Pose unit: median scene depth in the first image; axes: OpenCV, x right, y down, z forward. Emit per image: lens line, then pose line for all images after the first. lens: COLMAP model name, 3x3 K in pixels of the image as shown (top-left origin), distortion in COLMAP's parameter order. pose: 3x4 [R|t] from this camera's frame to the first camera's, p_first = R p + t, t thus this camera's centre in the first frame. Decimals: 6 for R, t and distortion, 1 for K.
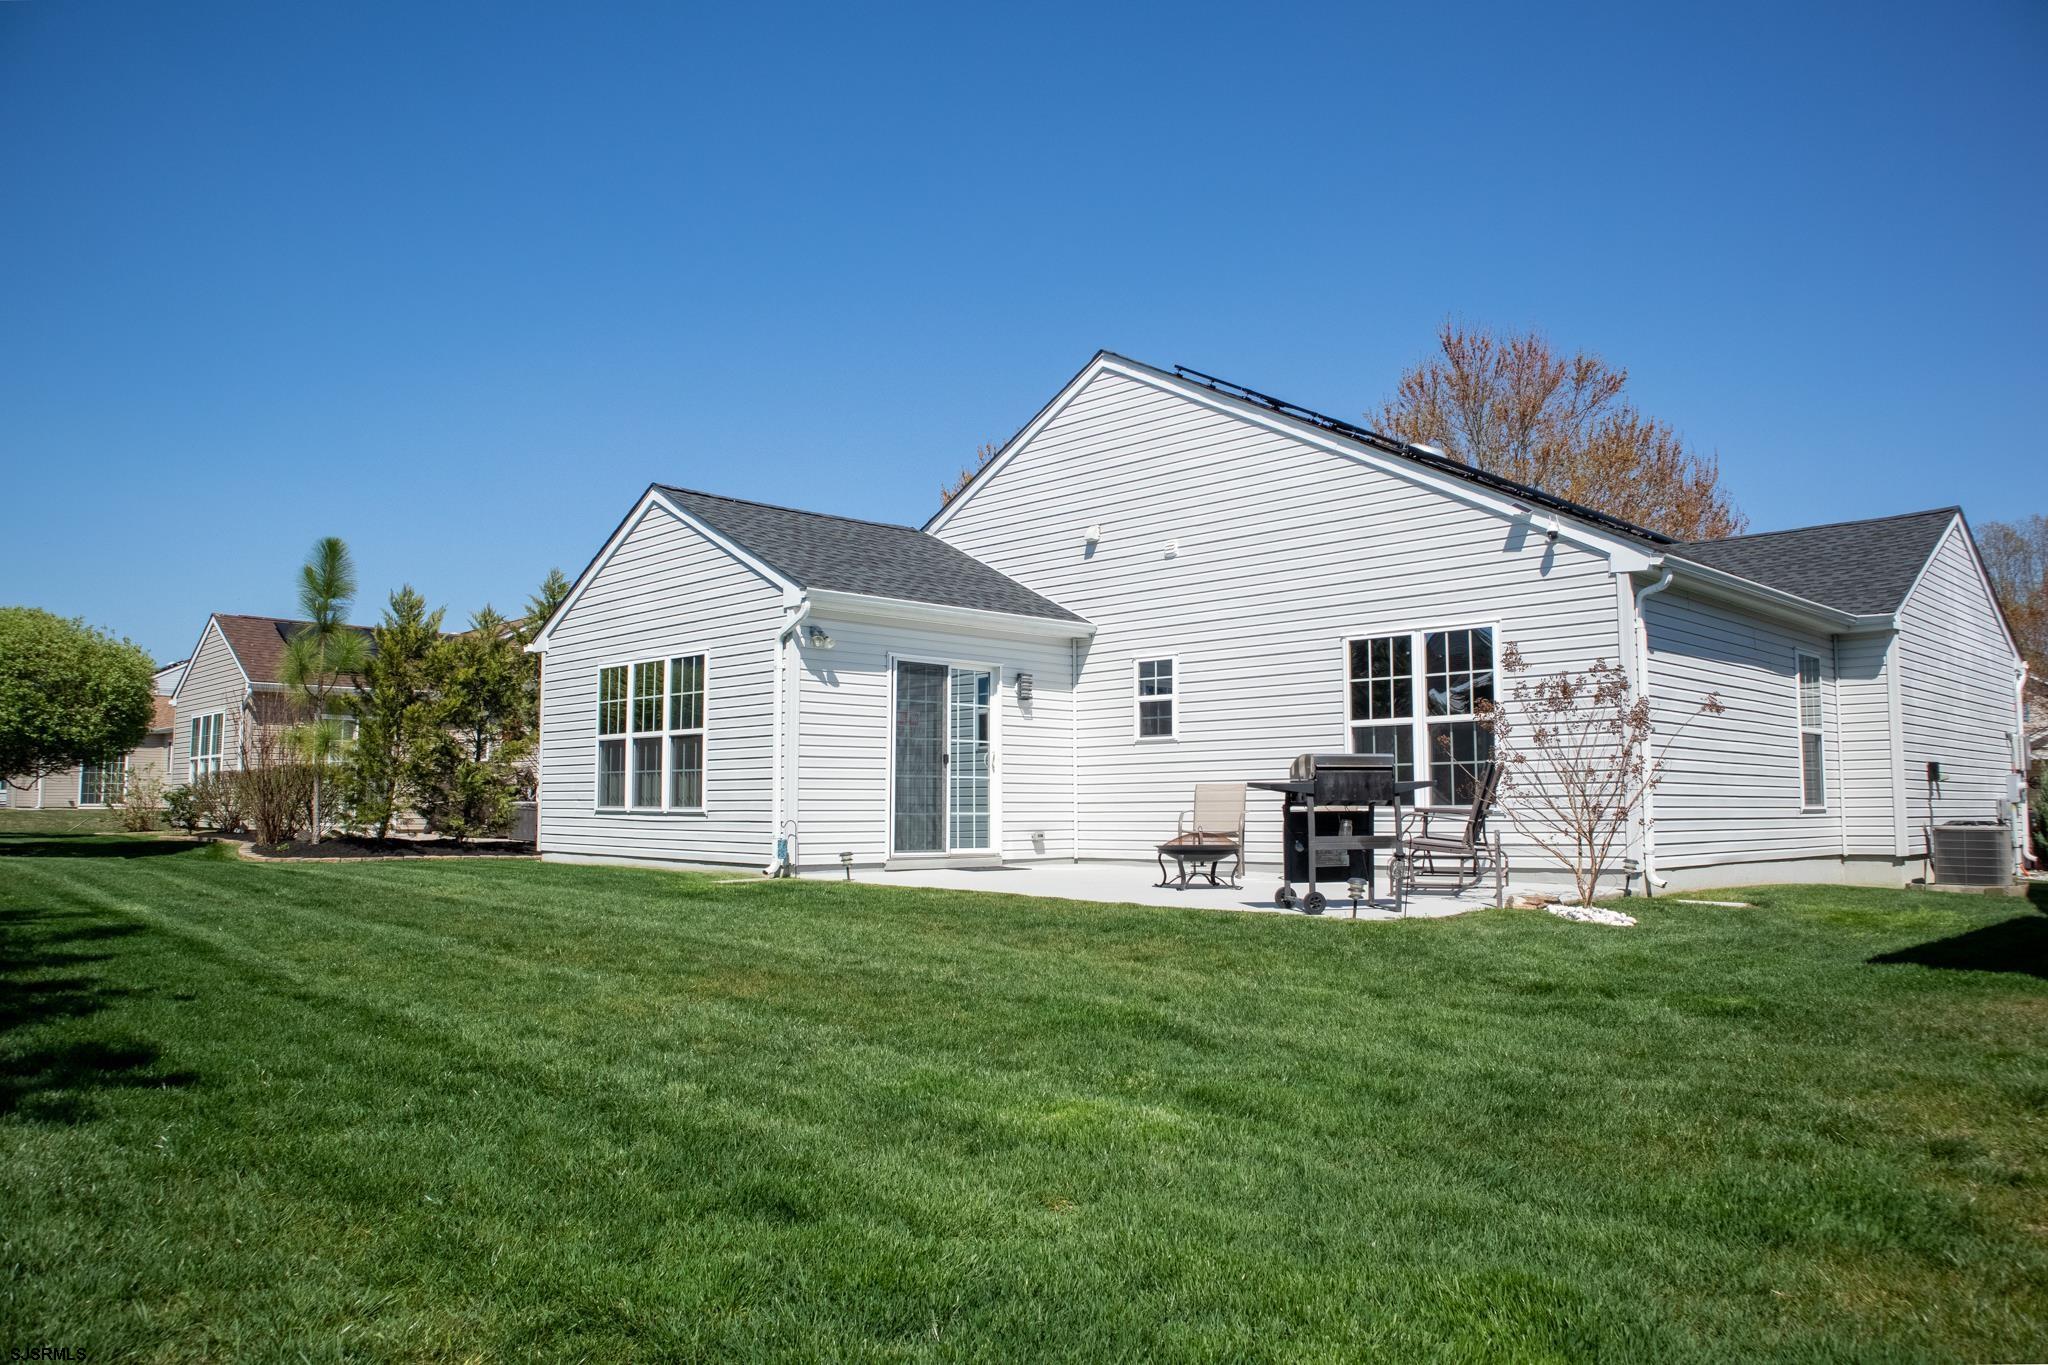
lens RADIAL K [[1431.3, 0, 1024.9], [0, 1431.3, 680.1], [0, 0, 1]] dist [-0.113827, 0.050770]
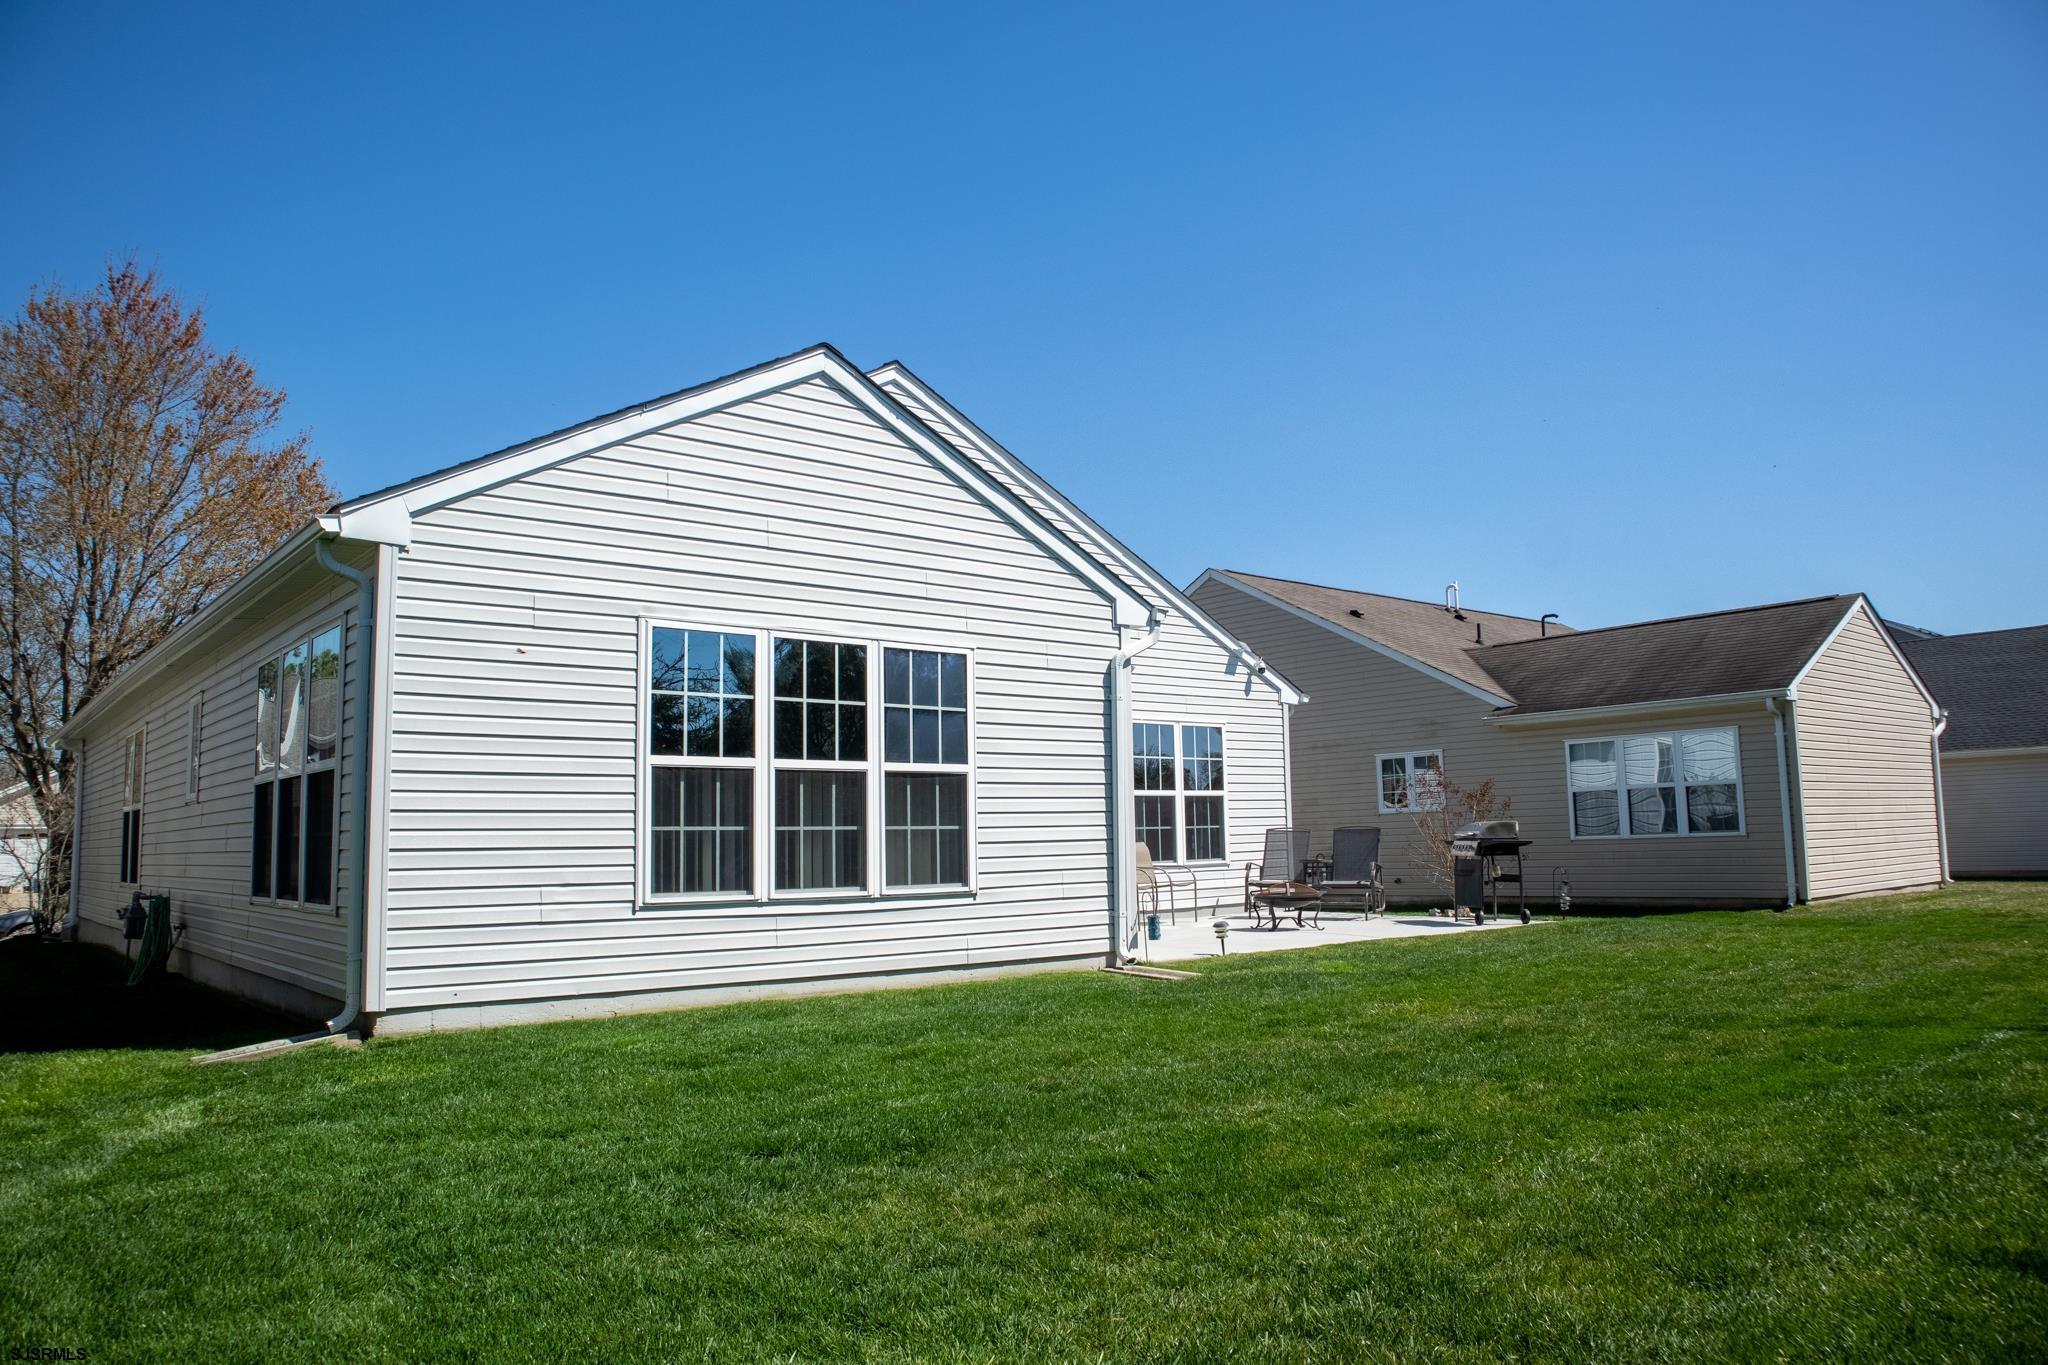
lens RADIAL K [[1431.3, 0, 1027.8], [0, 1431.3, 682.0], [0, 0, 1]] dist [-0.113827, 0.050770]
pose [[0.066456, 0.107204, 0.992014, -0.974581], [-0.070183, 0.992251, -0.102528, 0.067681], [-0.995318, -0.062809, 0.073465, 1.007857]]
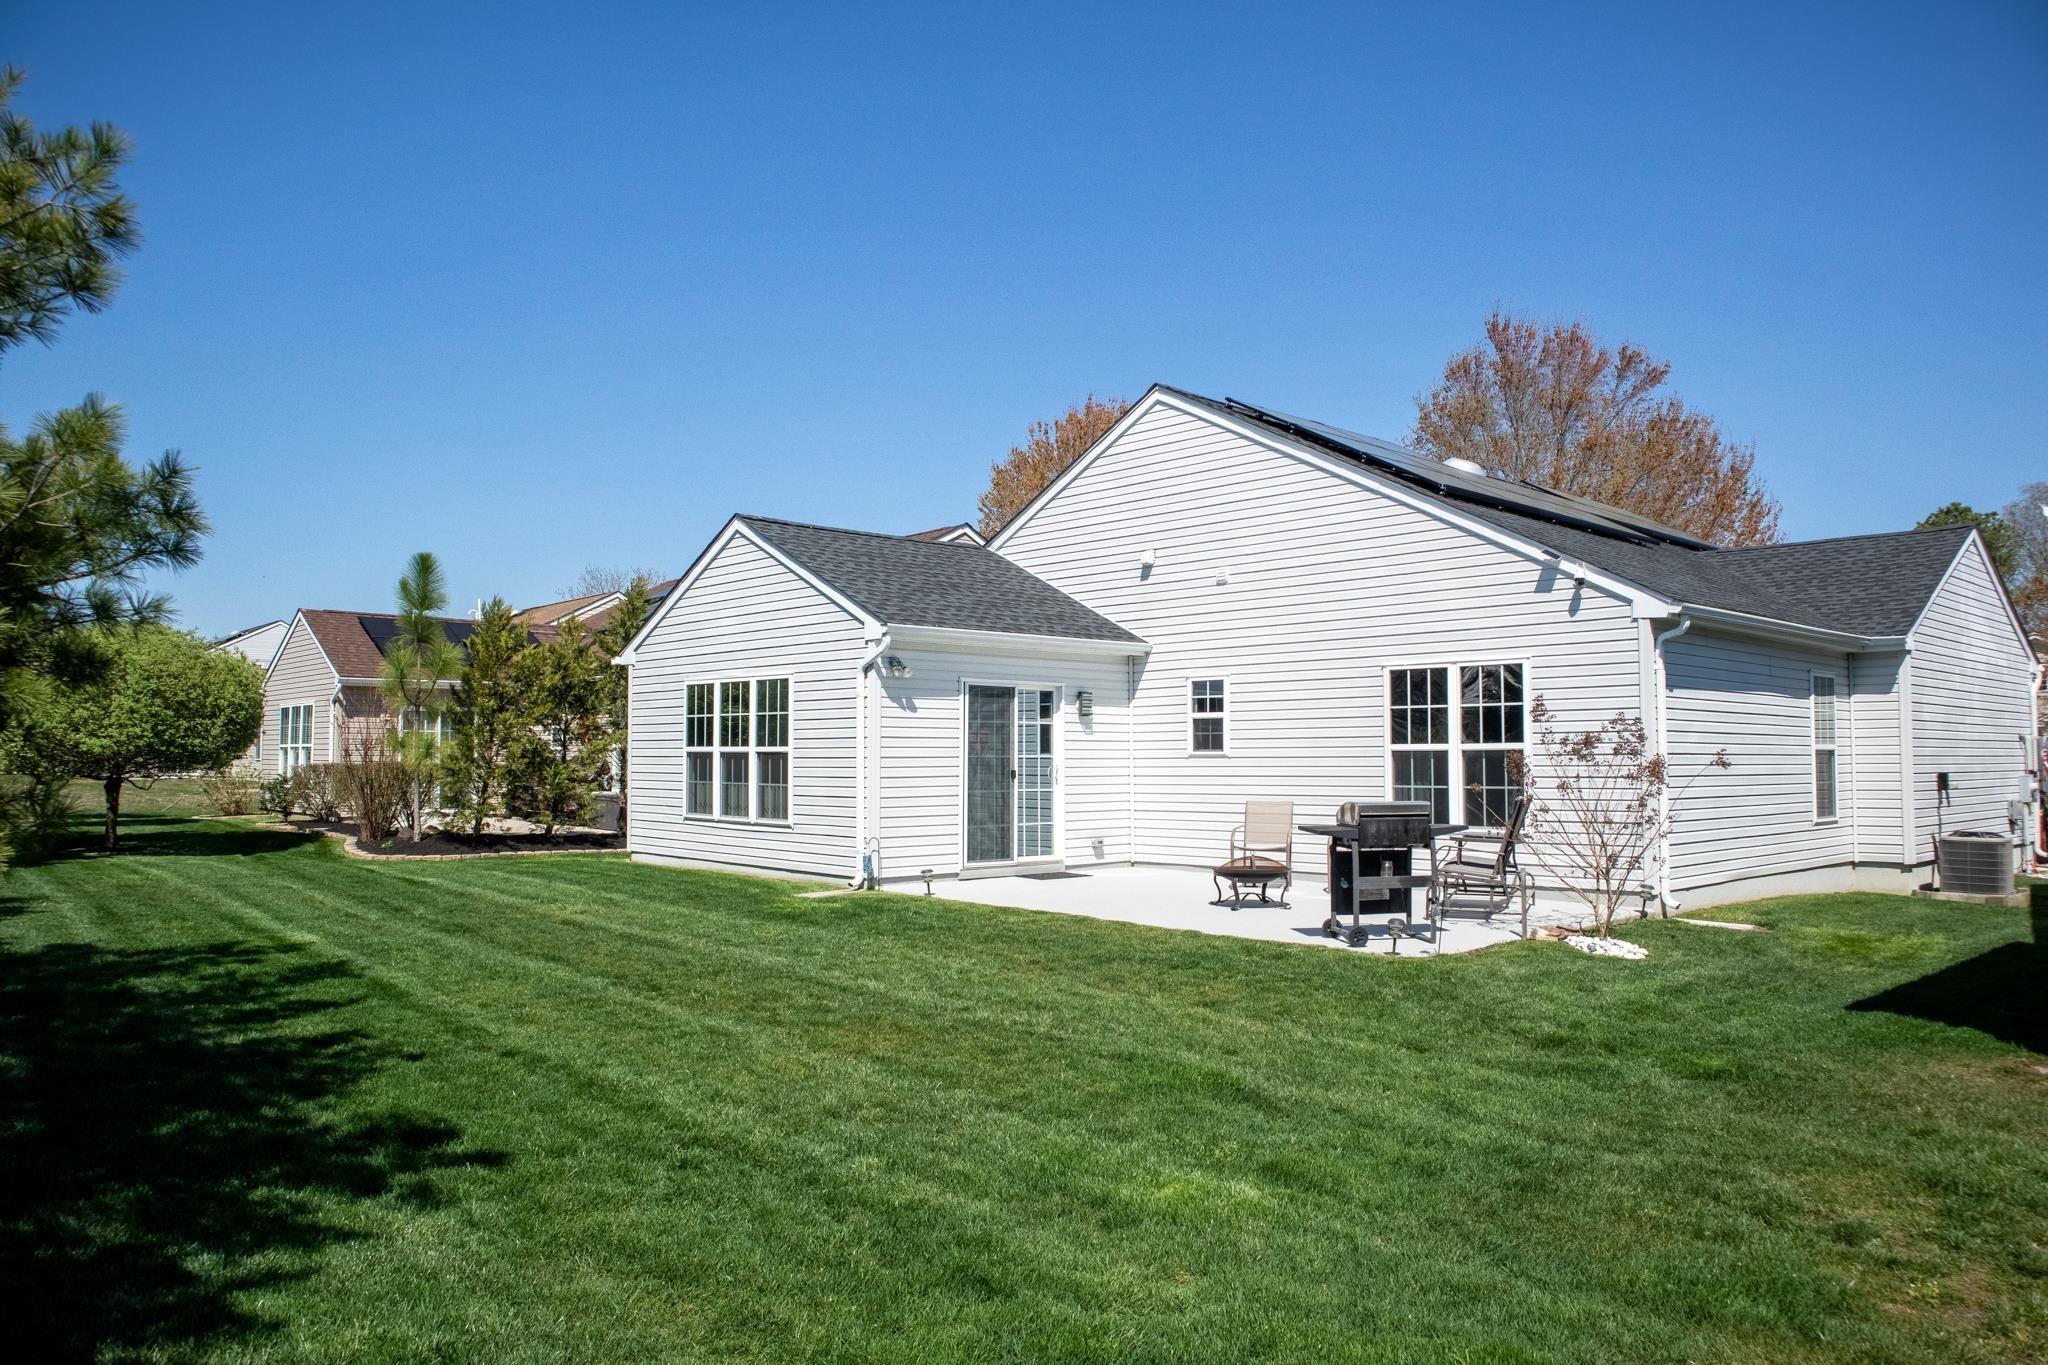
lens RADIAL K [[1431.3, 0, 1023.3], [0, 1431.3, 677.3], [0, 0, 1]] dist [-0.113827, 0.050770]
pose [[0.999662, -0.002400, -0.025887, -0.021566], [0.003314, 0.999371, 0.035316, -0.061440], [0.025785, -0.035390, 0.999041, -0.081497]]
